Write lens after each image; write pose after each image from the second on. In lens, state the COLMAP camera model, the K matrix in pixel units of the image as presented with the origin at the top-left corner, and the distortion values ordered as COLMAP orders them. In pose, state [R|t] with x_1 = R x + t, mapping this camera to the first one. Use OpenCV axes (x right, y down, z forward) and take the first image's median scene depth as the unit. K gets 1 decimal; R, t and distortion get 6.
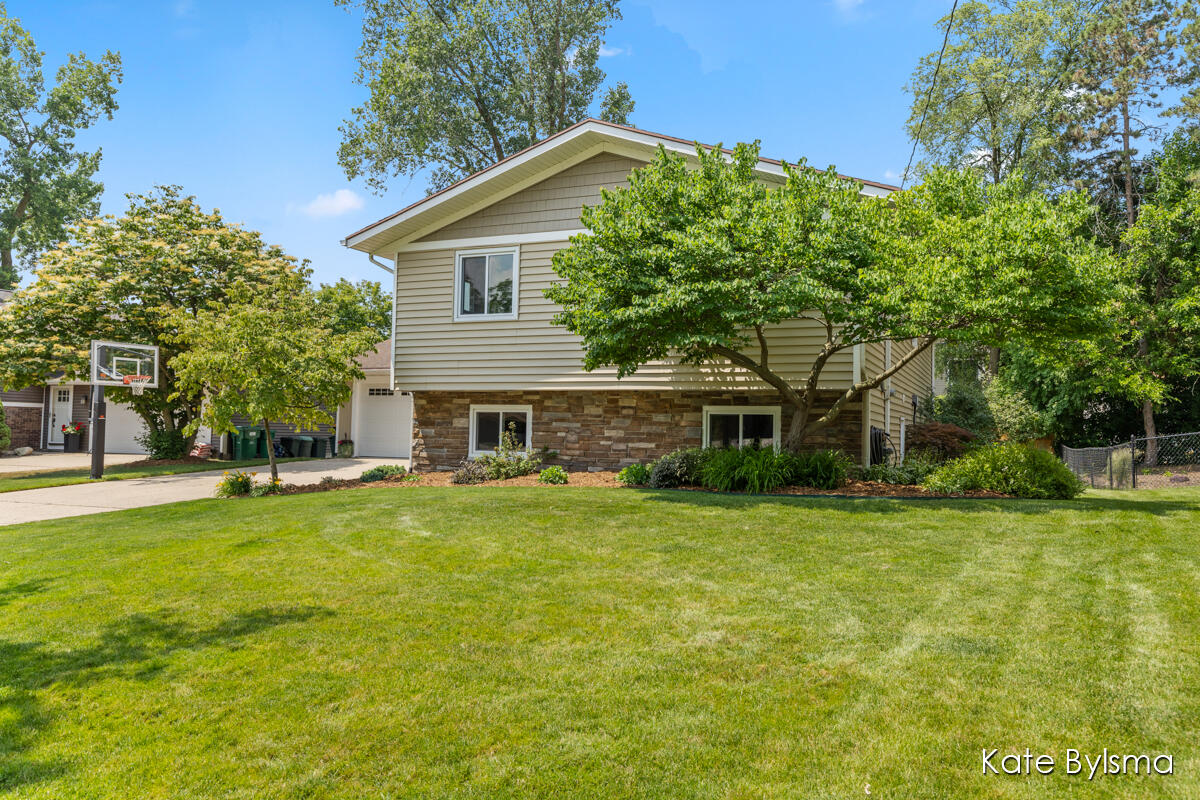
lens RADIAL K [[886.8, 0, 600.8], [0, 886.8, 395.4], [0, 0, 1]] dist [0.000061, 0.000189]
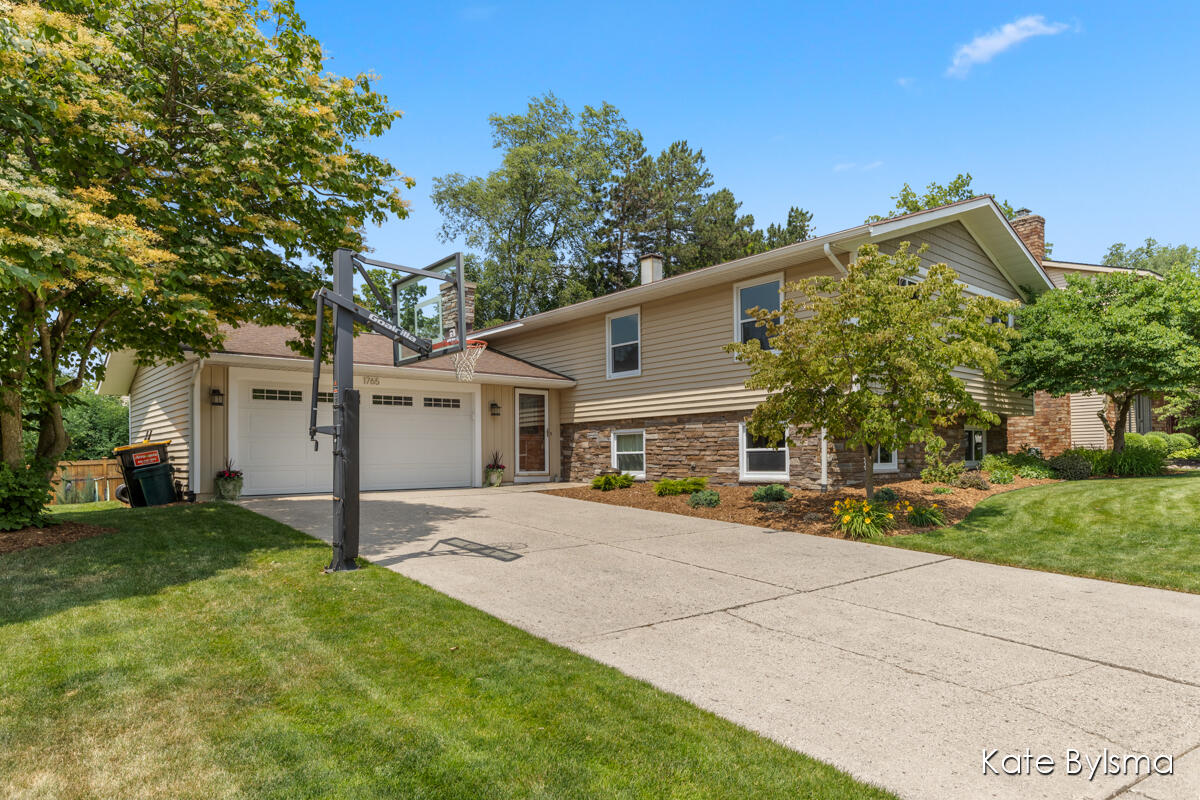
lens RADIAL K [[724.6, 0, 610.1], [0, 724.6, 461.3], [0, 0, 1]] dist [0.002058, 0.000127]
pose [[0.428584, -0.024604, 0.903167, -1.085790], [-0.019657, 0.999139, 0.036546, 0.035901], [-0.903288, -0.033416, 0.427732, 0.951635]]
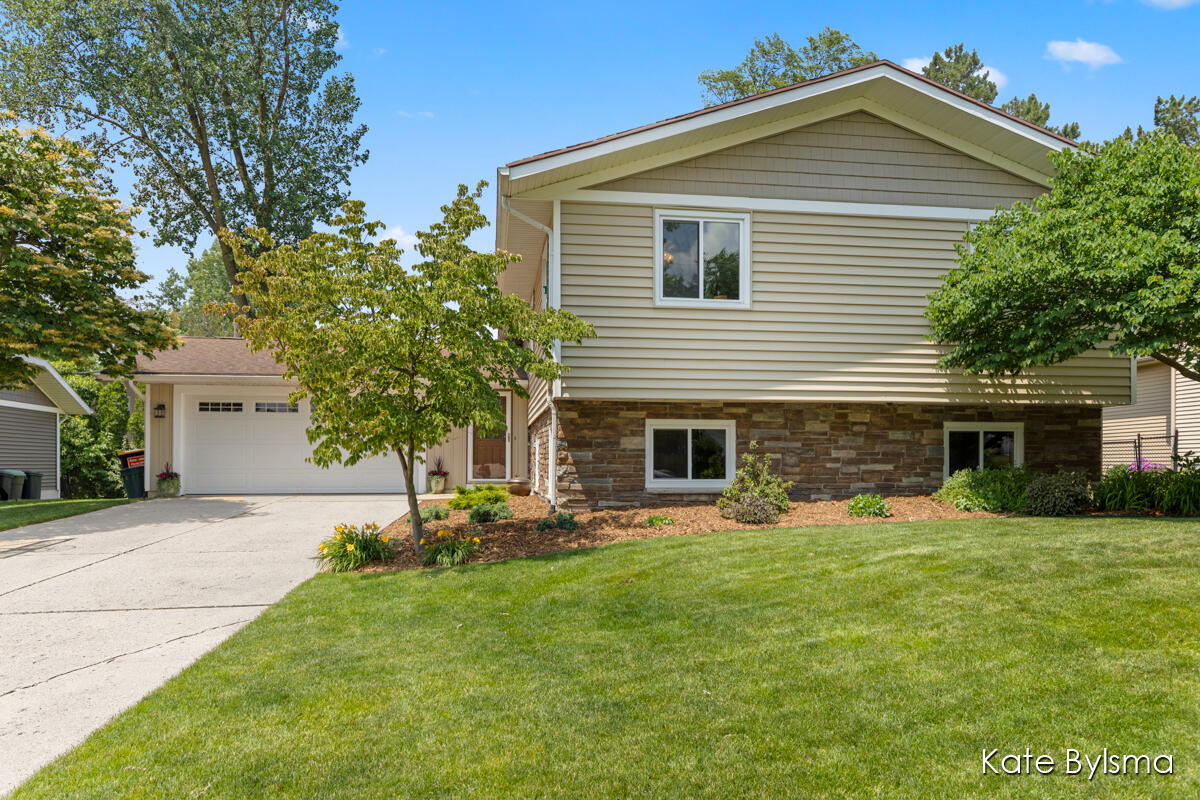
lens RADIAL K [[788.1, 0, 597.5], [0, 788.1, 465.5], [0, 0, 1]] dist [0.011194, 0.001990]
pose [[0.852898, -0.018448, 0.521752, -0.562918], [-0.007672, 0.998825, 0.047858, 0.019057], [-0.522022, -0.044821, 0.851754, 0.469005]]
